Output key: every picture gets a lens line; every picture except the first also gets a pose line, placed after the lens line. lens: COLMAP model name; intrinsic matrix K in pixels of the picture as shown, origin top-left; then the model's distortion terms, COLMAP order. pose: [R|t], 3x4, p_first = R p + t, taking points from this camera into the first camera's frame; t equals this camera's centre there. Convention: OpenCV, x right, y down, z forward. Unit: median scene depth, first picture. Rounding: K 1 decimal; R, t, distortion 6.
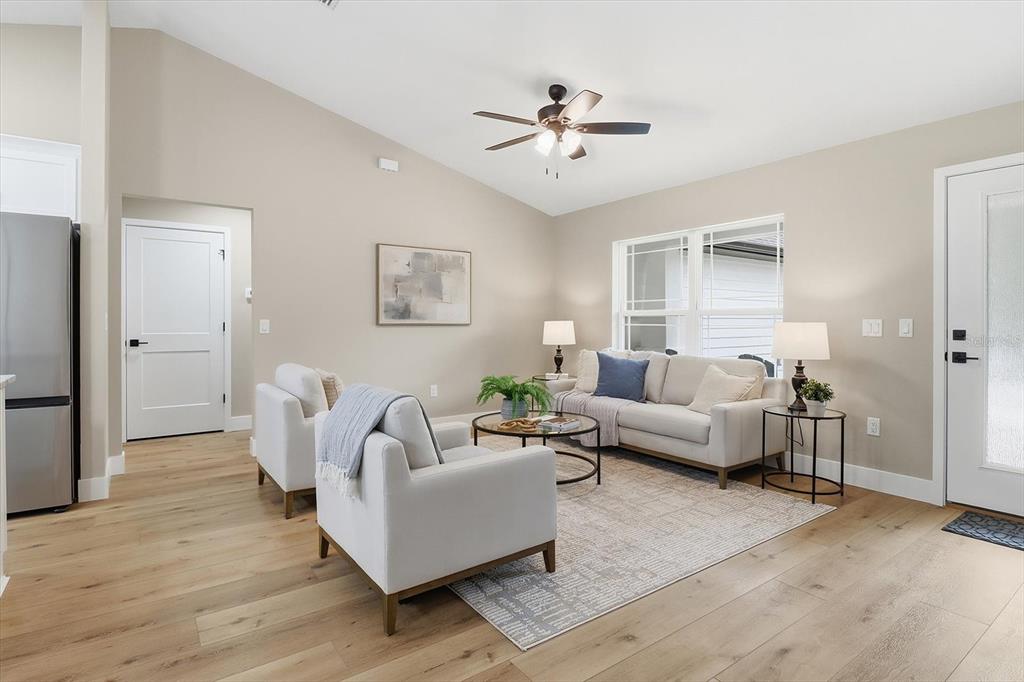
lens RADIAL K [[526.2, 0, 517.6], [0, 526.2, 320.6], [0, 0, 1]] dist [0.002796, -0.010835]
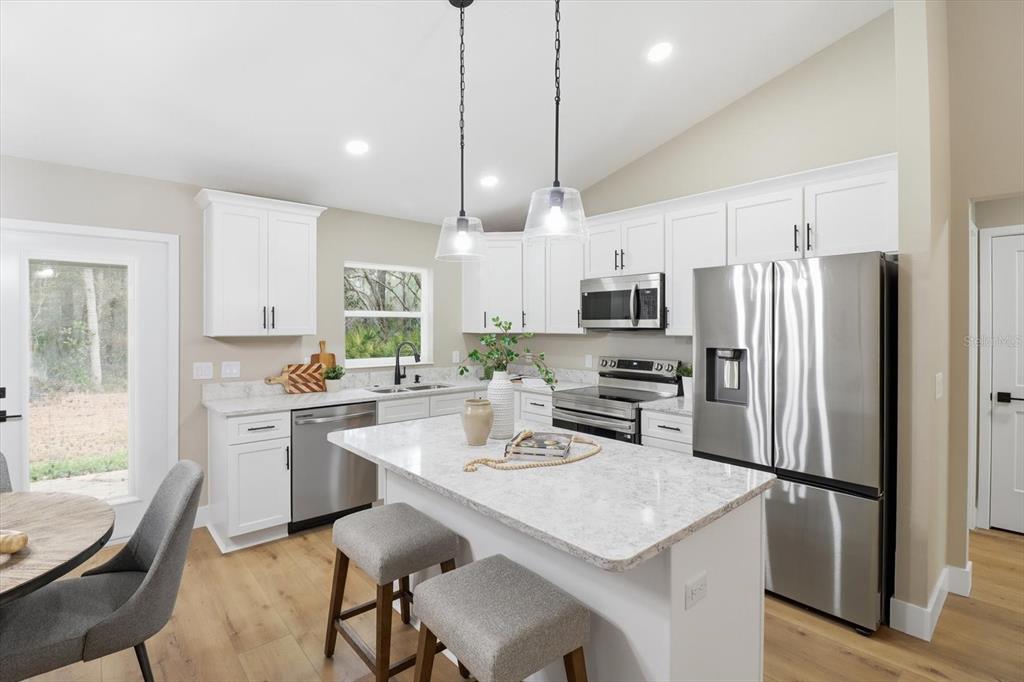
lens RADIAL K [[481.8, 0, 514.0], [0, 481.8, 324.9], [0, 0, 1]] dist [0.002523, -0.015855]
pose [[0.090939, -0.000759, -0.995856, -0.133997], [0.001111, 0.999999, -0.000661, -0.057085], [0.995856, -0.001046, 0.090939, 0.258967]]
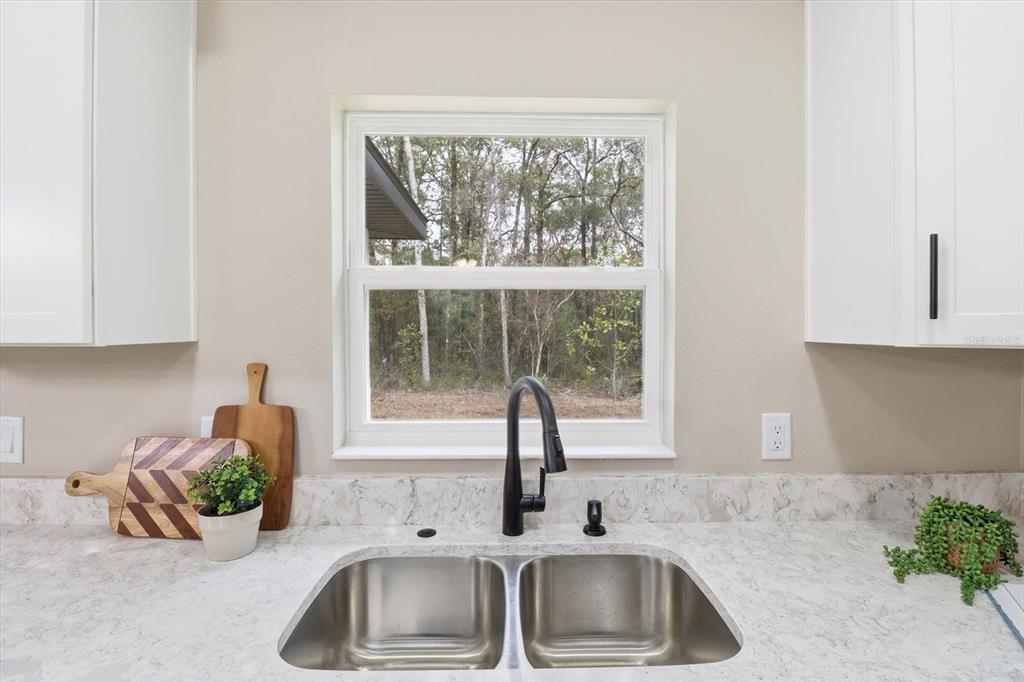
lens RADIAL K [[481.8, 0, 514.0], [0, 481.8, 324.9], [0, 0, 1]] dist [0.002523, -0.015855]
pose [[-0.574248, -0.007387, -0.818648, -0.819451], [0.000239, 0.999958, -0.009191, -0.048789], [0.818681, -0.005474, -0.574222, 0.263418]]
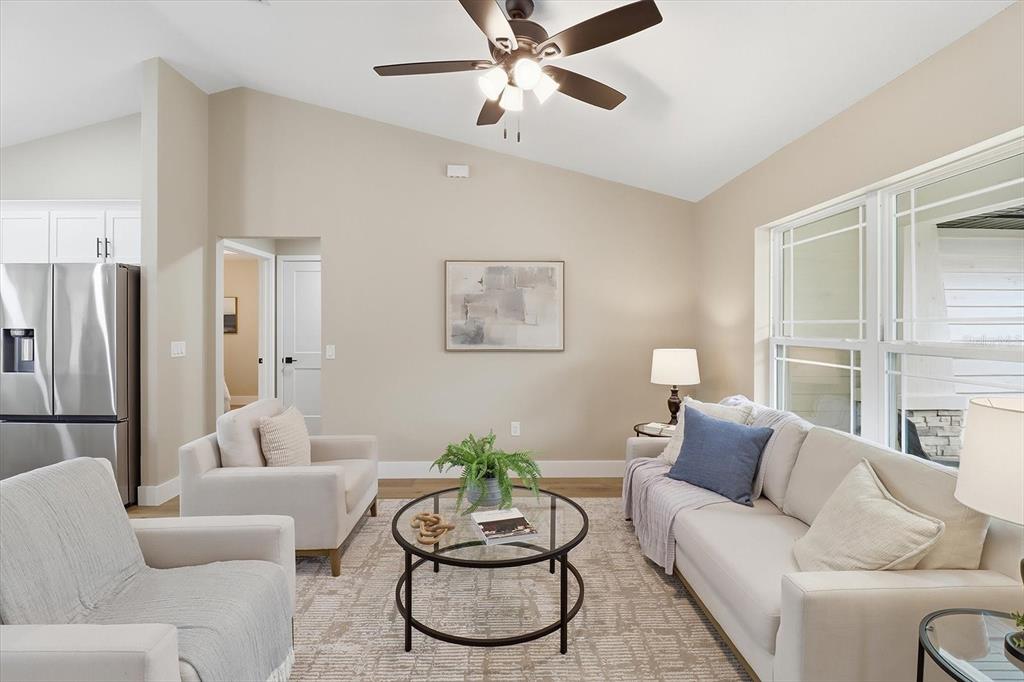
lens RADIAL K [[481.8, 0, 514.0], [0, 481.8, 324.9], [0, 0, 1]] dist [0.002523, -0.015855]
pose [[0.822536, -0.000070, -0.568712, 0.300219], [0.000904, 0.999999, 0.001185, -0.037141], [0.568712, -0.001488, 0.822536, 0.388921]]
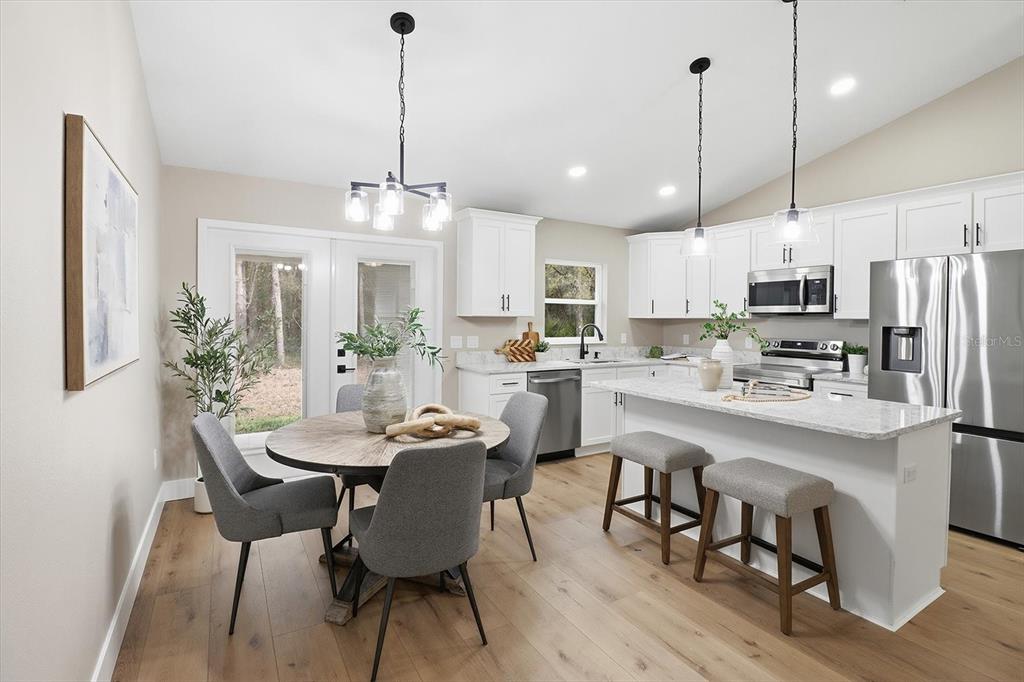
lens RADIAL K [[481.8, 0, 514.0], [0, 481.8, 324.9], [0, 0, 1]] dist [0.002523, -0.015855]
pose [[-0.090227, 0.012348, -0.995845, 0.051305], [-0.007025, 0.999890, 0.013034, -0.038798], [0.995896, 0.008172, -0.090131, 0.076202]]
